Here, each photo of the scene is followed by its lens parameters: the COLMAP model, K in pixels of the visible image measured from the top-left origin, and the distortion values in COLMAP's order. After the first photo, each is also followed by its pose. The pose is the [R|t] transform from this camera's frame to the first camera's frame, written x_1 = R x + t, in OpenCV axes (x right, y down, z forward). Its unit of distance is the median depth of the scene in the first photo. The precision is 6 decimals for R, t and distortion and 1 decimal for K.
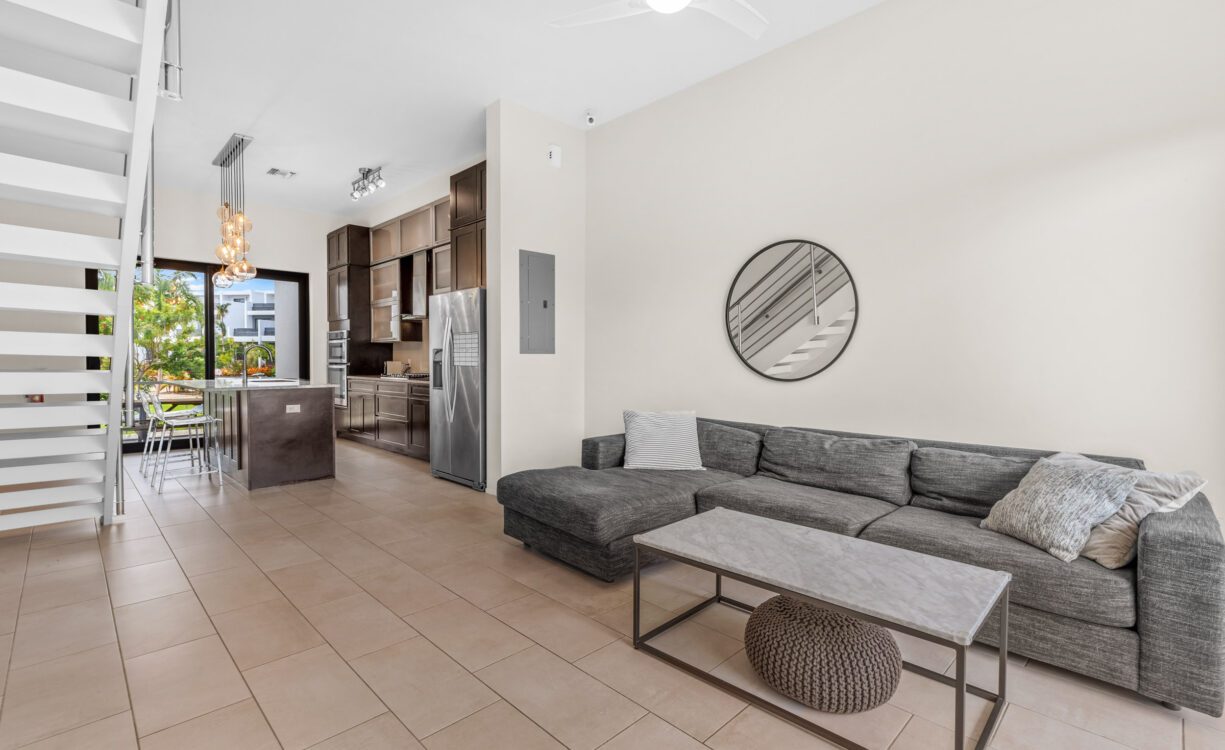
lens RADIAL K [[568.5, 0, 606.3], [0, 568.5, 373.5], [0, 0, 1]] dist [-0.001450, -0.000258]
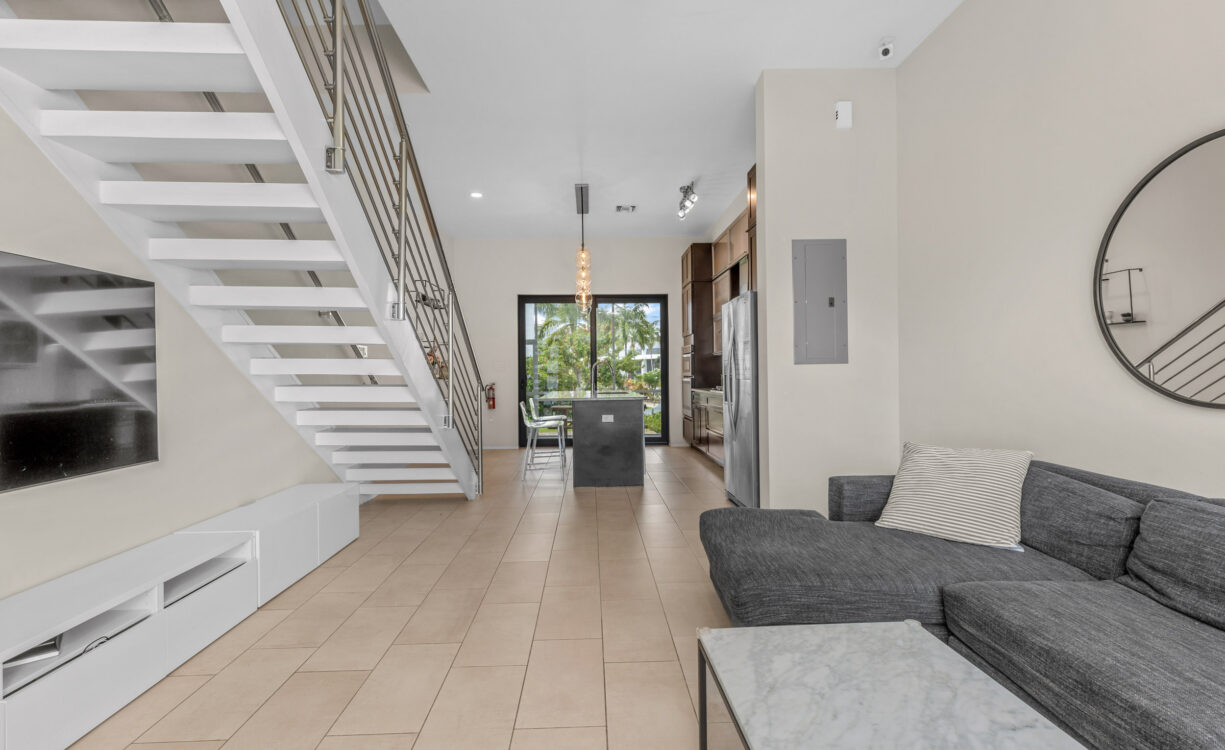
lens RADIAL K [[568.5, 0, 613.1], [0, 568.5, 374.3], [0, 0, 1]] dist [-0.001450, -0.000258]
pose [[0.717543, -0.009383, -0.696451, 0.234499], [-0.002622, 0.999866, -0.016172, -0.006147], [0.696509, 0.013430, 0.717422, 0.216089]]
